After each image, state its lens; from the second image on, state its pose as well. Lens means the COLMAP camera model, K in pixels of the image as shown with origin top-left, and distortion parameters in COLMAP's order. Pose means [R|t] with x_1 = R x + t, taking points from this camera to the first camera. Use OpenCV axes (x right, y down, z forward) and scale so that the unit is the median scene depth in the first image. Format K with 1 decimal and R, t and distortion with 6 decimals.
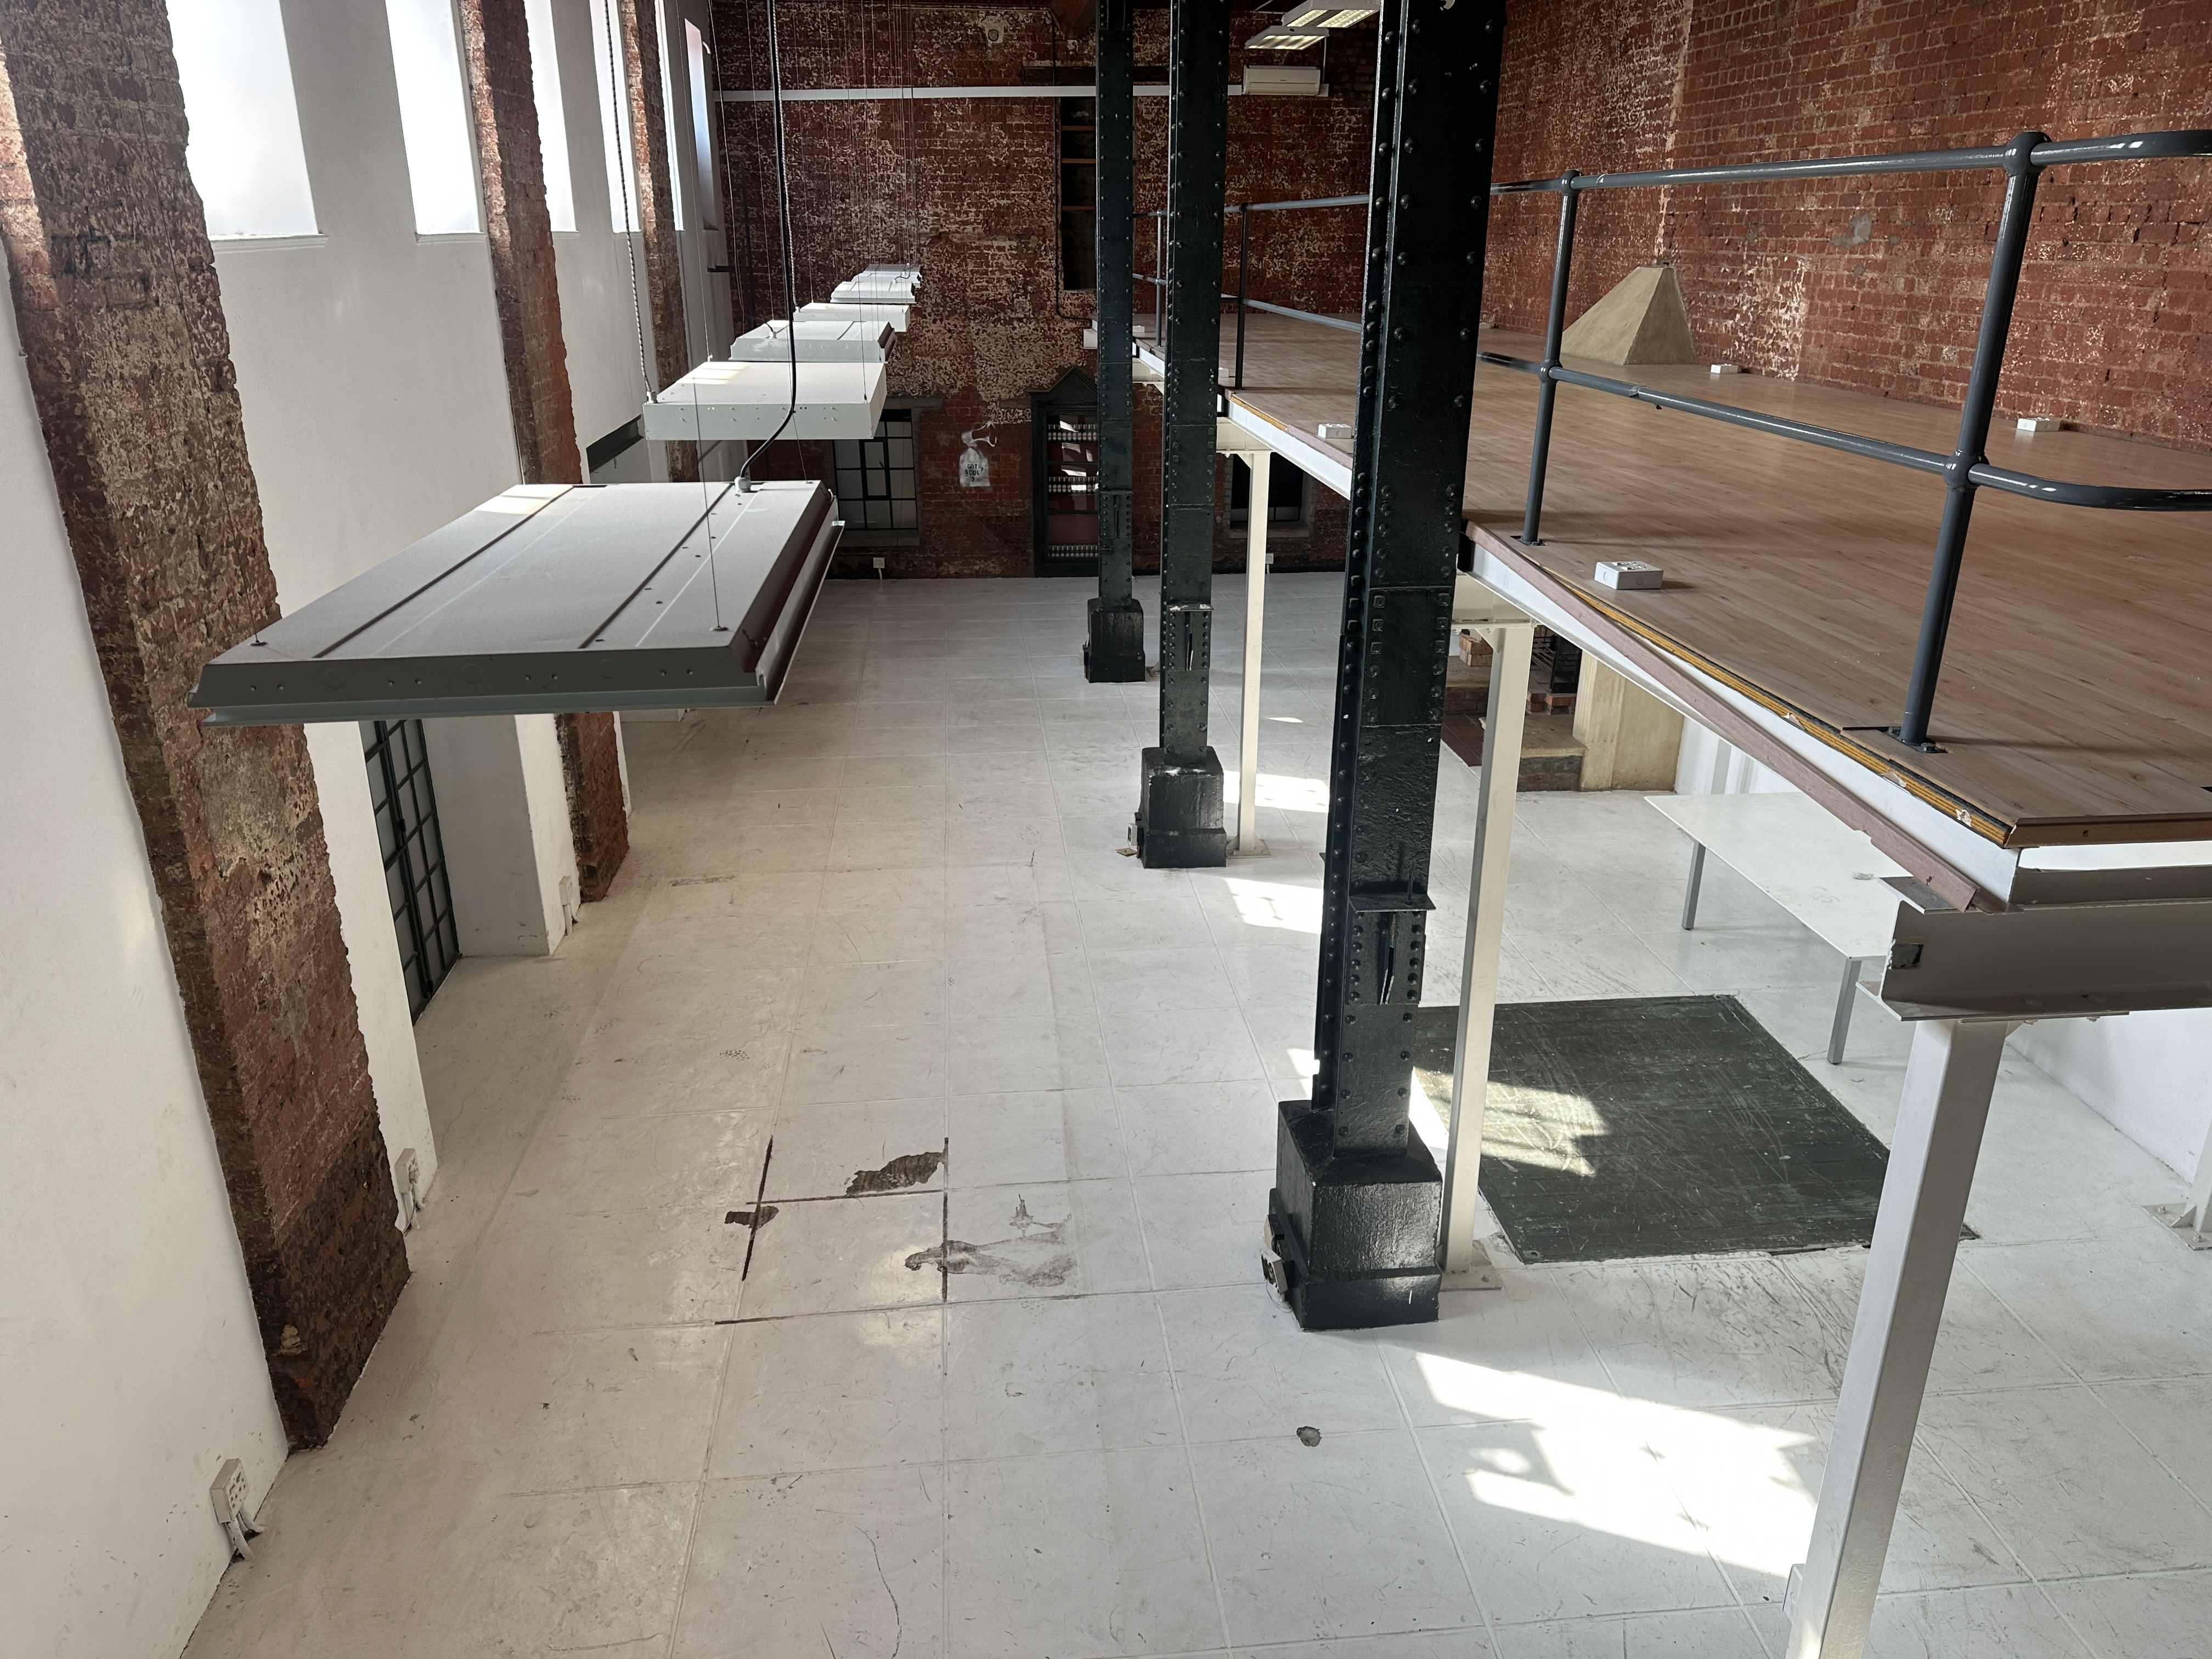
lens RADIAL K [[1555.7, 0, 1109.8], [0, 1555.7, 842.7], [0, 0, 1]] dist [0.040173, -0.030424]
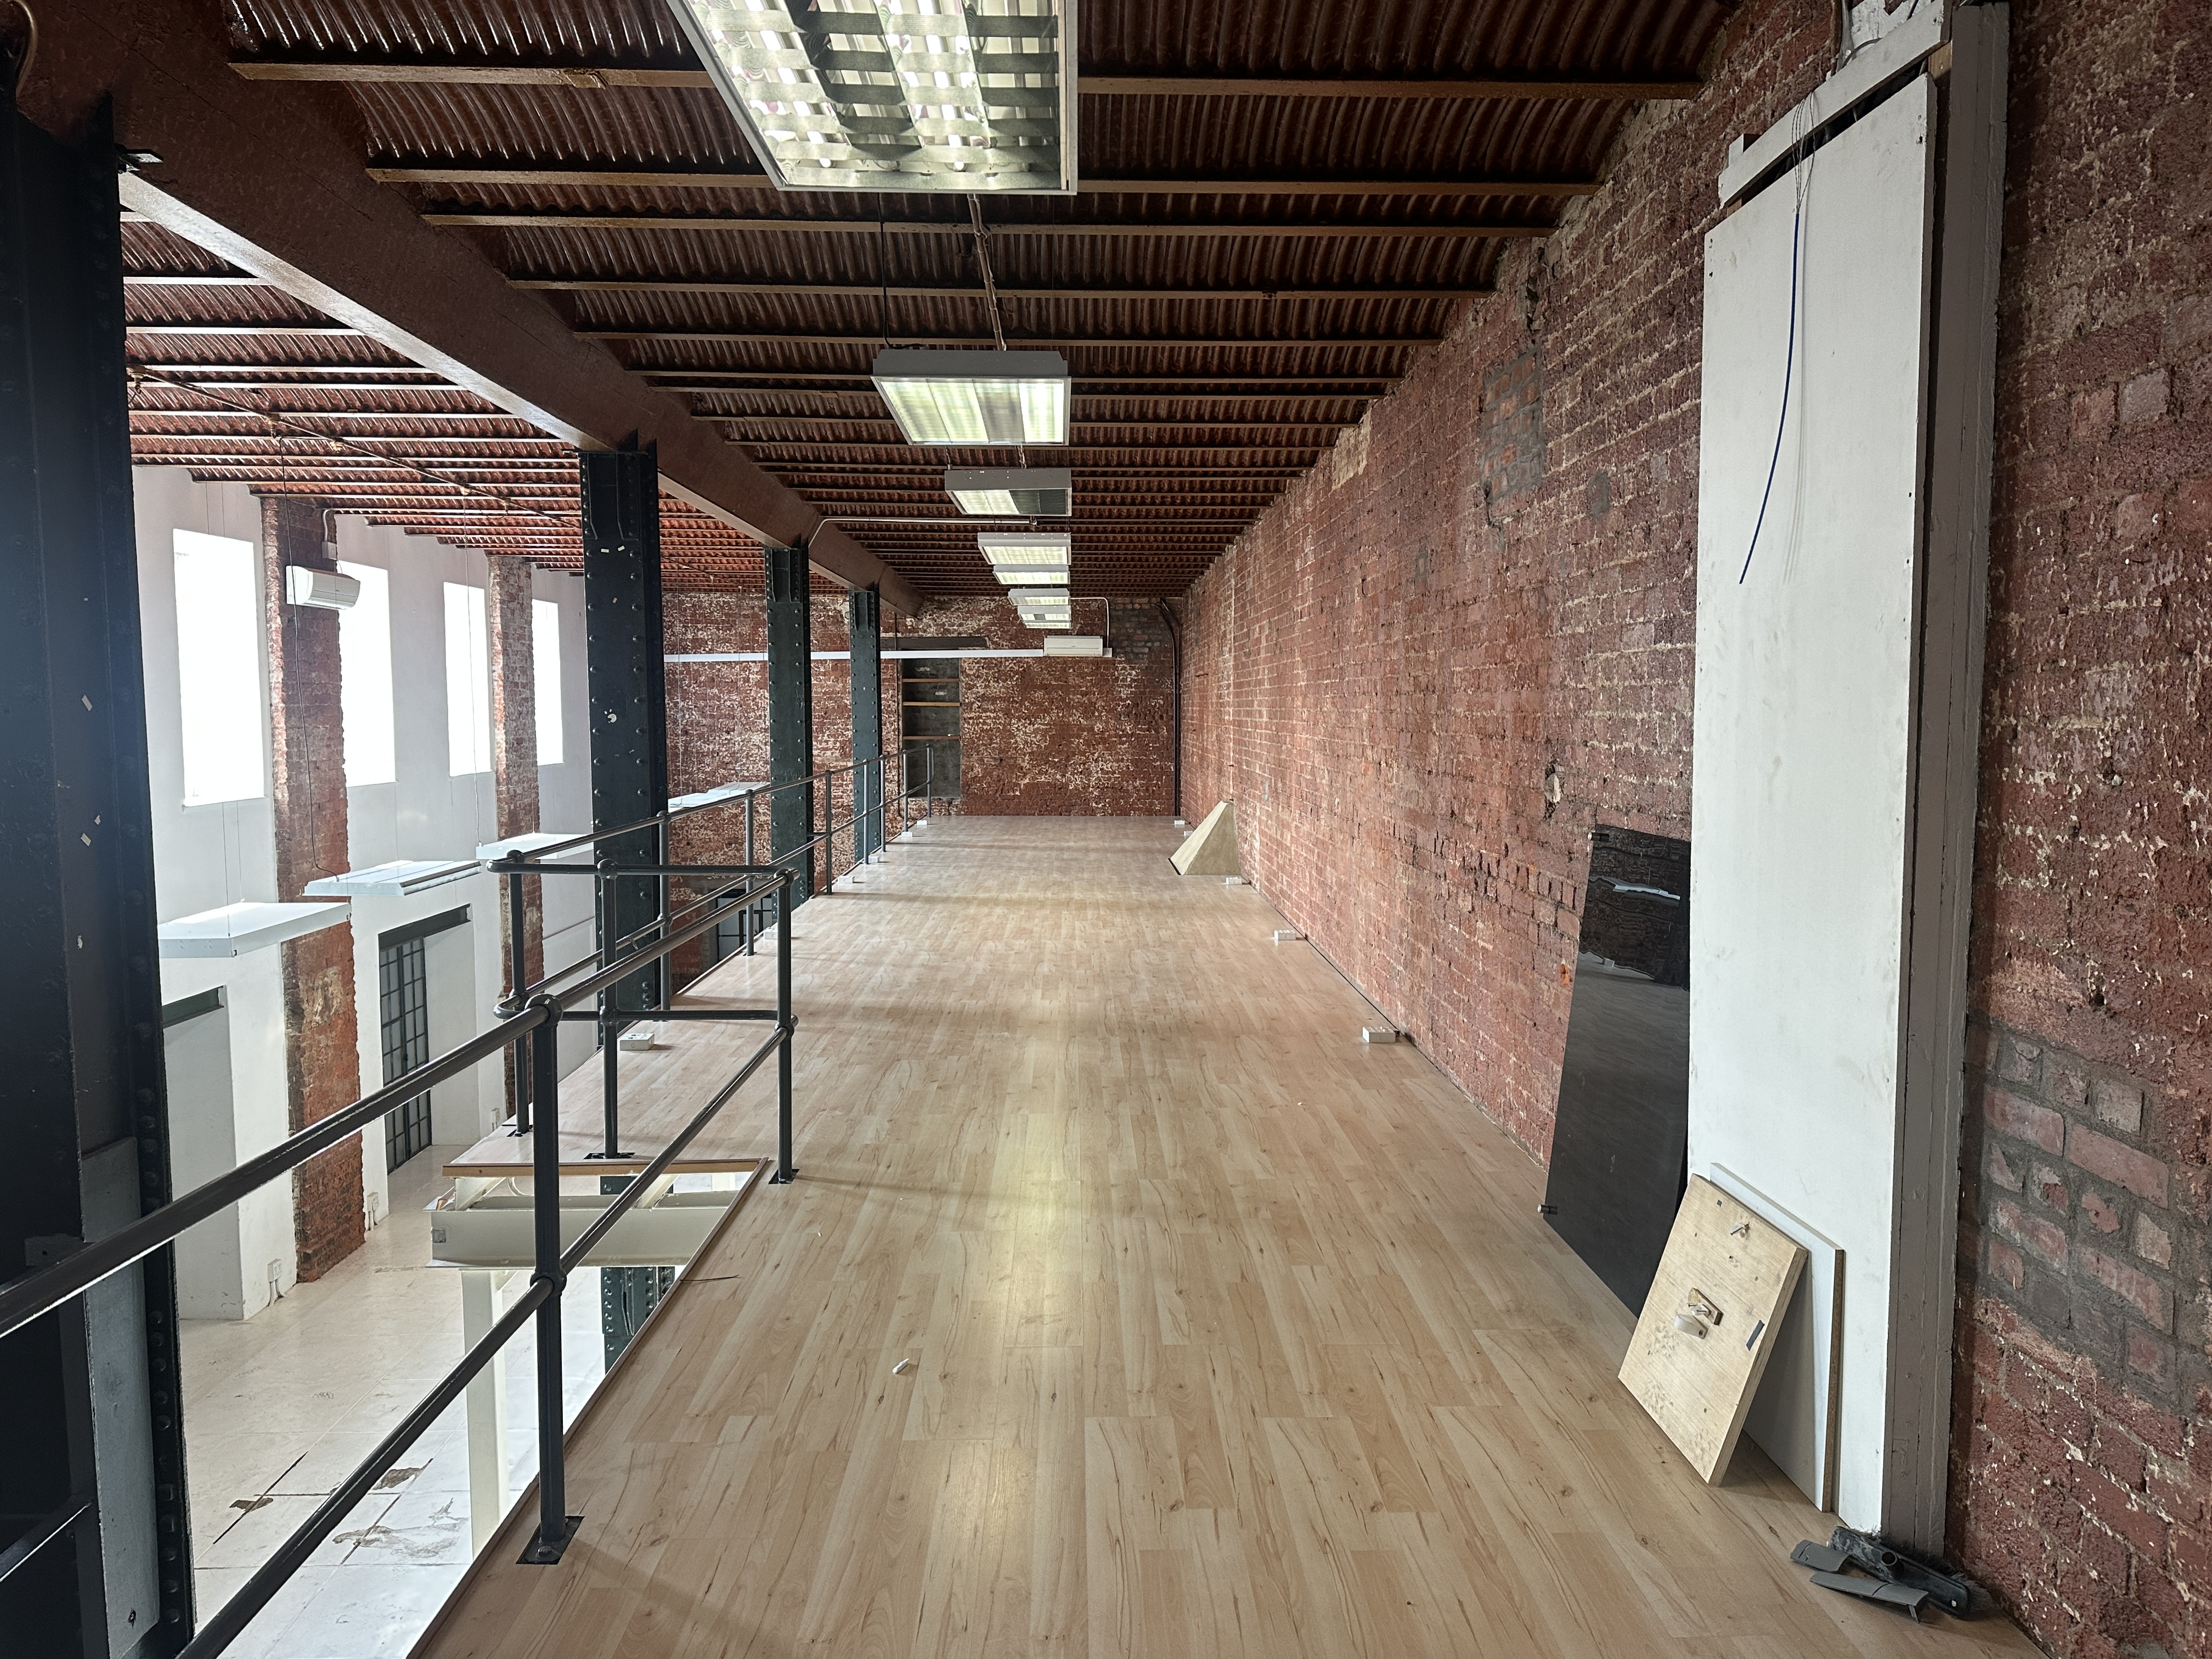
lens RADIAL K [[1555.7, 0, 1145.7], [0, 1555.7, 842.9], [0, 0, 1]] dist [0.040173, -0.030424]
pose [[0.998460, 0.004239, -0.055311, 0.421316], [-0.019670, 0.959345, -0.281549, 0.041566], [0.051869, 0.282204, 0.957951, -0.292678]]
